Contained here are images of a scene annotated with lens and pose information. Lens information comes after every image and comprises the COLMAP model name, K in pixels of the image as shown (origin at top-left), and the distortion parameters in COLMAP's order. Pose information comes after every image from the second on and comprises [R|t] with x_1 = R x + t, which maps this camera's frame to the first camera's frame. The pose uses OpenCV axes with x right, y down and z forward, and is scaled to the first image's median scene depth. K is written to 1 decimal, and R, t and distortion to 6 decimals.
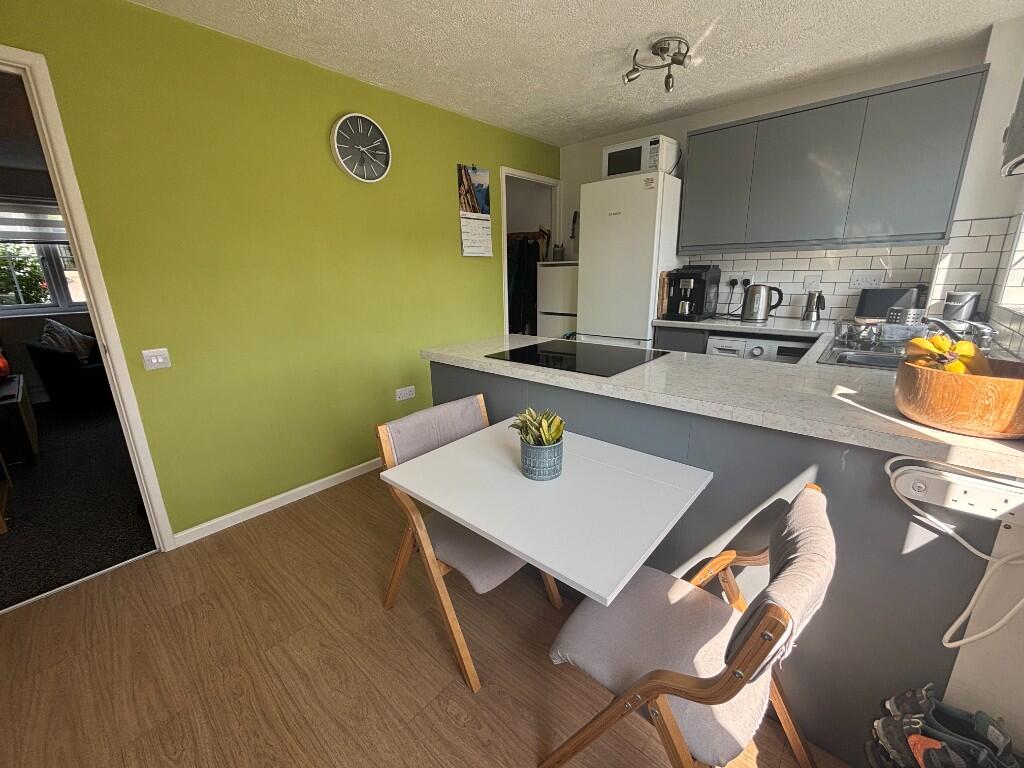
lens RADIAL K [[412.0, 0, 512.0], [0, 412.0, 384.0], [0, 0, 1]] dist [-0.000892, 0.000206]
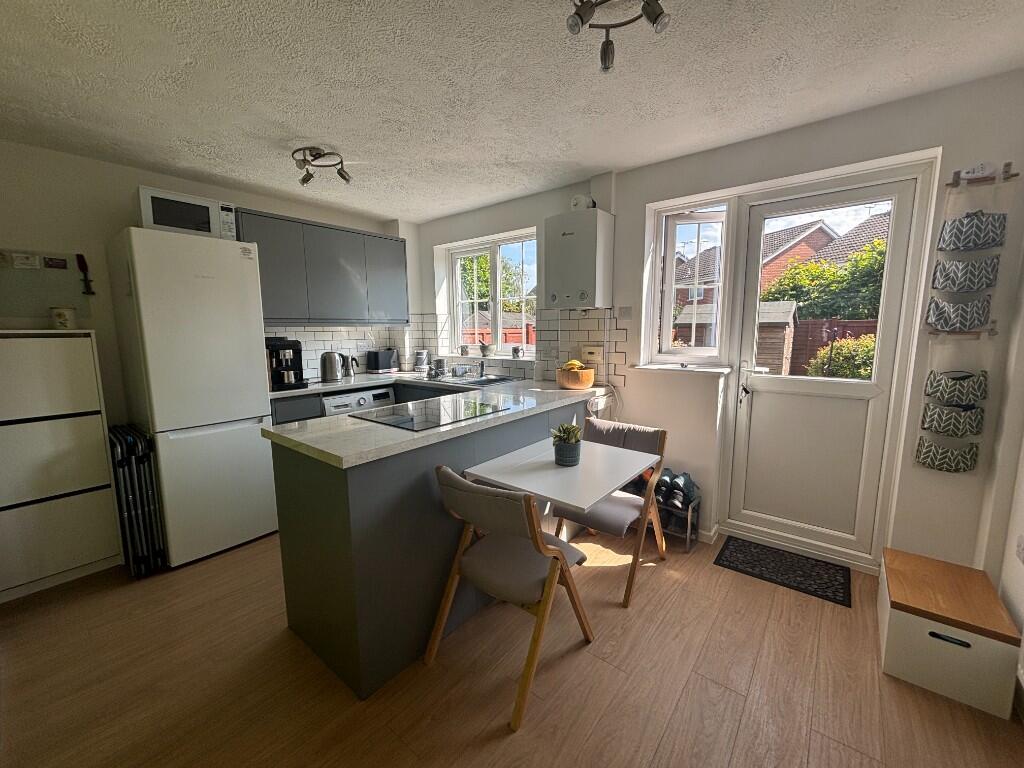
lens RADIAL K [[412.0, 0, 512.0], [0, 412.0, 384.0], [0, 0, 1]] dist [-0.000892, 0.000206]
pose [[-0.039740, -0.114139, 0.992670, -0.661794], [0.274737, 0.953916, 0.120682, -0.148393], [-0.960698, 0.277519, -0.006551, 0.507674]]
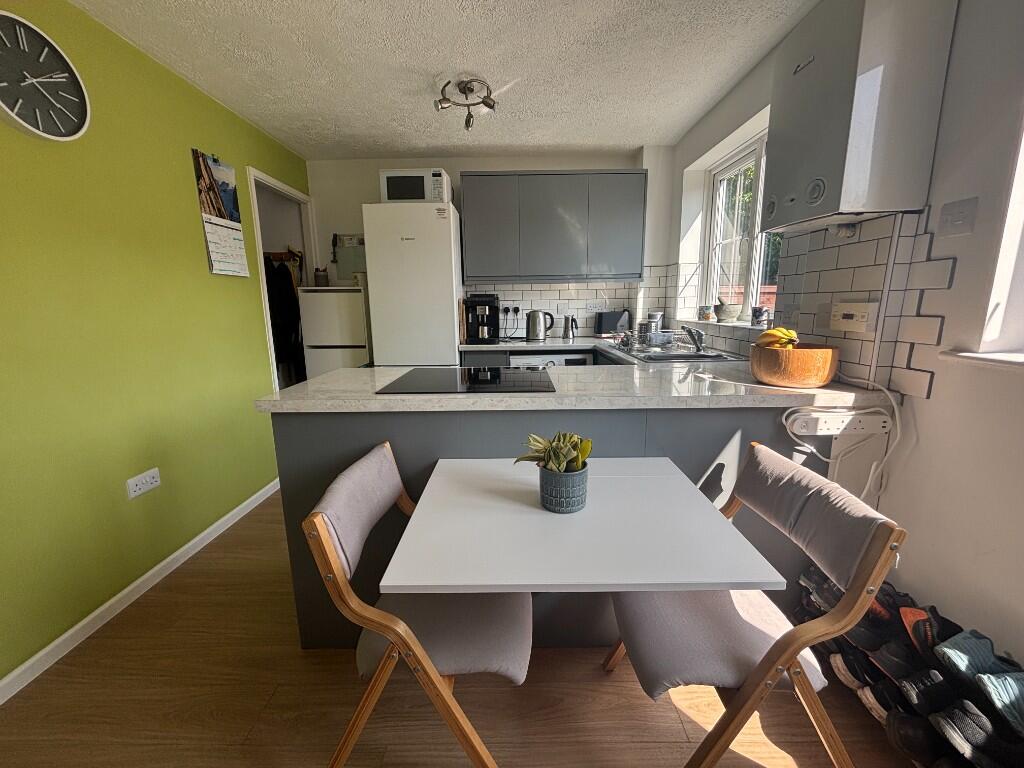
lens RADIAL K [[414.8, 0, 512.0], [0, 414.8, 384.0], [0, 0, 1]] dist [-0.000837, 0.000633]
pose [[0.755907, -0.115502, 0.644409, -0.246364], [0.172015, 0.984770, -0.025270, -0.014137], [-0.631676, 0.129950, 0.764263, 0.159553]]
